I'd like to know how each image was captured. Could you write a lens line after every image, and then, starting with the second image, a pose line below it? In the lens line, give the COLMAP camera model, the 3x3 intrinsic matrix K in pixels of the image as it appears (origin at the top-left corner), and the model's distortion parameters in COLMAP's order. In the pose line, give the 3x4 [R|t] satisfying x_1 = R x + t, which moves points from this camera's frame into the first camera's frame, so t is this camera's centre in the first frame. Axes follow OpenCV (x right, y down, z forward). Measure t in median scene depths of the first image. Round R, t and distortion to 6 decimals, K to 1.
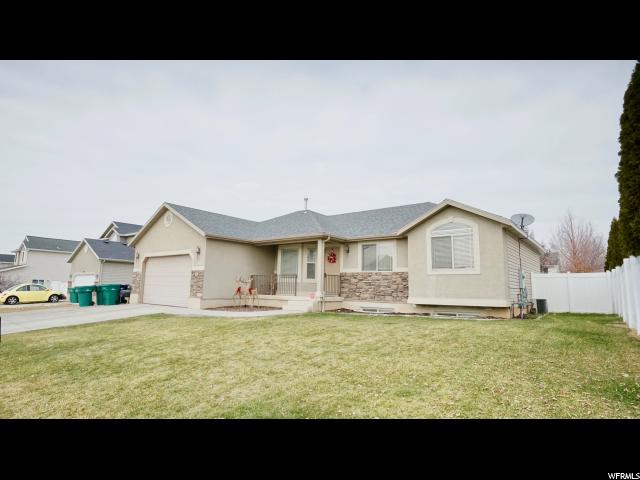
lens RADIAL K [[354.3, 0, 320.0], [0, 354.3, 240.0], [0, 0, 1]] dist [-0.023300, 0.000540]
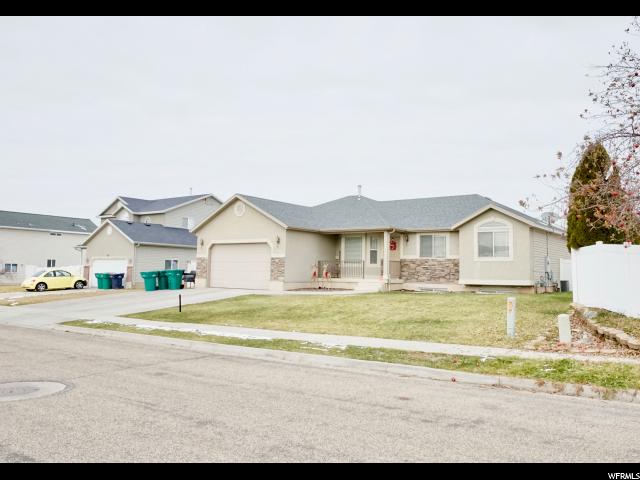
lens RADIAL K [[511.4, 0, 364.4], [0, 511.4, 239.2], [0, 0, 1]] dist [-0.004833, -0.002319]
pose [[0.996637, 0.000682, 0.081946, -0.203983], [-0.006651, 0.997340, 0.072587, -0.095164], [-0.081679, -0.072888, 0.993990, -0.669769]]
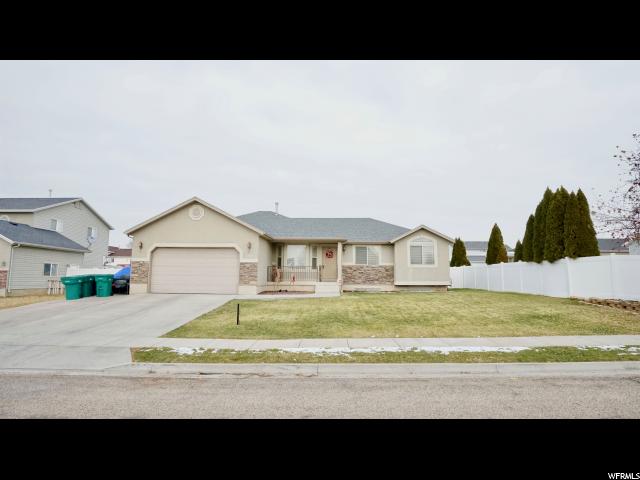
lens RADIAL K [[342.0, 0, 320.0], [0, 342.0, 240.0], [0, 0, 1]] dist [-0.027210, 0.000090]
pose [[0.807178, 0.052721, 0.587949, -0.834161], [-0.071981, 0.997362, 0.009387, -0.015875], [-0.585903, -0.049899, 0.808843, -0.058244]]
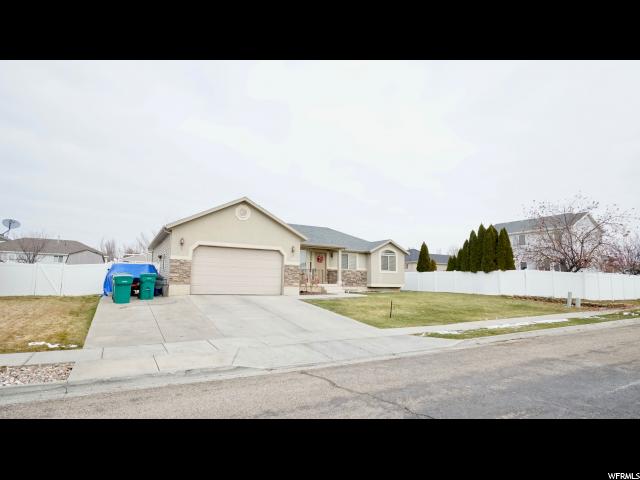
lens RADIAL K [[354.3, 0, 320.0], [0, 354.3, 240.0], [0, 0, 1]] dist [-0.023300, 0.000540]
pose [[0.387244, 0.098876, 0.916660, -1.485150], [-0.137097, 0.989355, -0.048800, 0.046224], [-0.911727, -0.106774, 0.396677, 0.420109]]
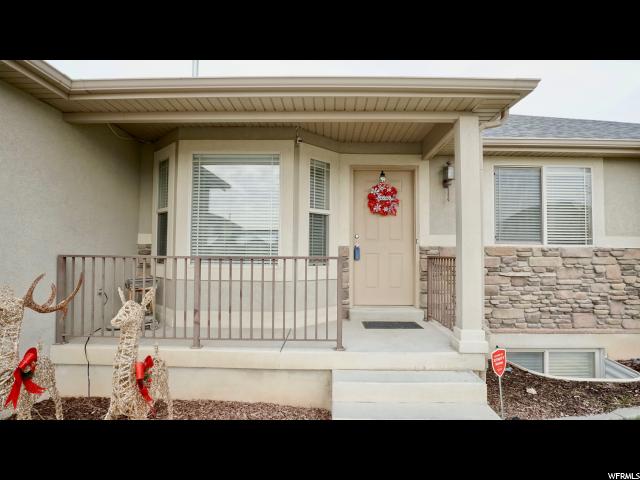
lens RADIAL K [[342.0, 0, 320.0], [0, 342.0, 240.0], [0, 0, 1]] dist [-0.027210, 0.000090]
pose [[0.800790, 0.001687, 0.598943, -0.212358], [-0.074583, 0.992494, 0.096923, 0.064793], [-0.594283, -0.122286, 0.794905, 0.830992]]
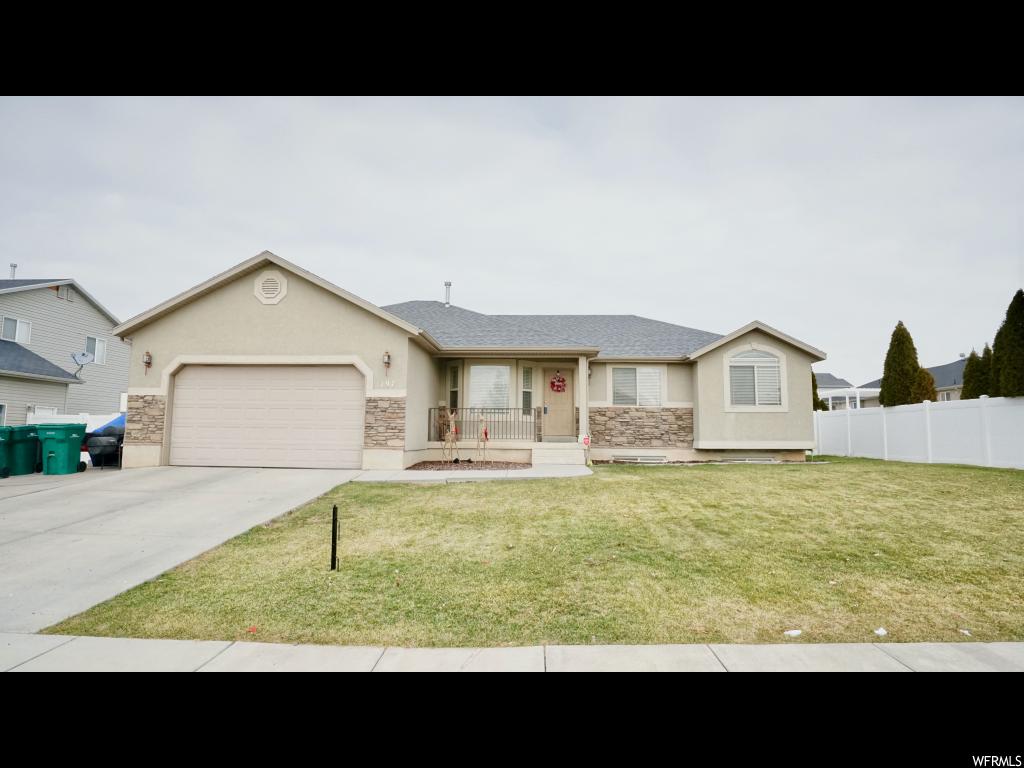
lens RADIAL K [[547.2, 0, 512.0], [0, 547.2, 384.0], [0, 0, 1]] dist [-0.027210, 0.000090]
pose [[0.811103, 0.044312, 0.583222, -0.673628], [-0.072893, 0.997011, 0.025624, 0.031925], [-0.580343, -0.063297, 0.811909, 0.233872]]
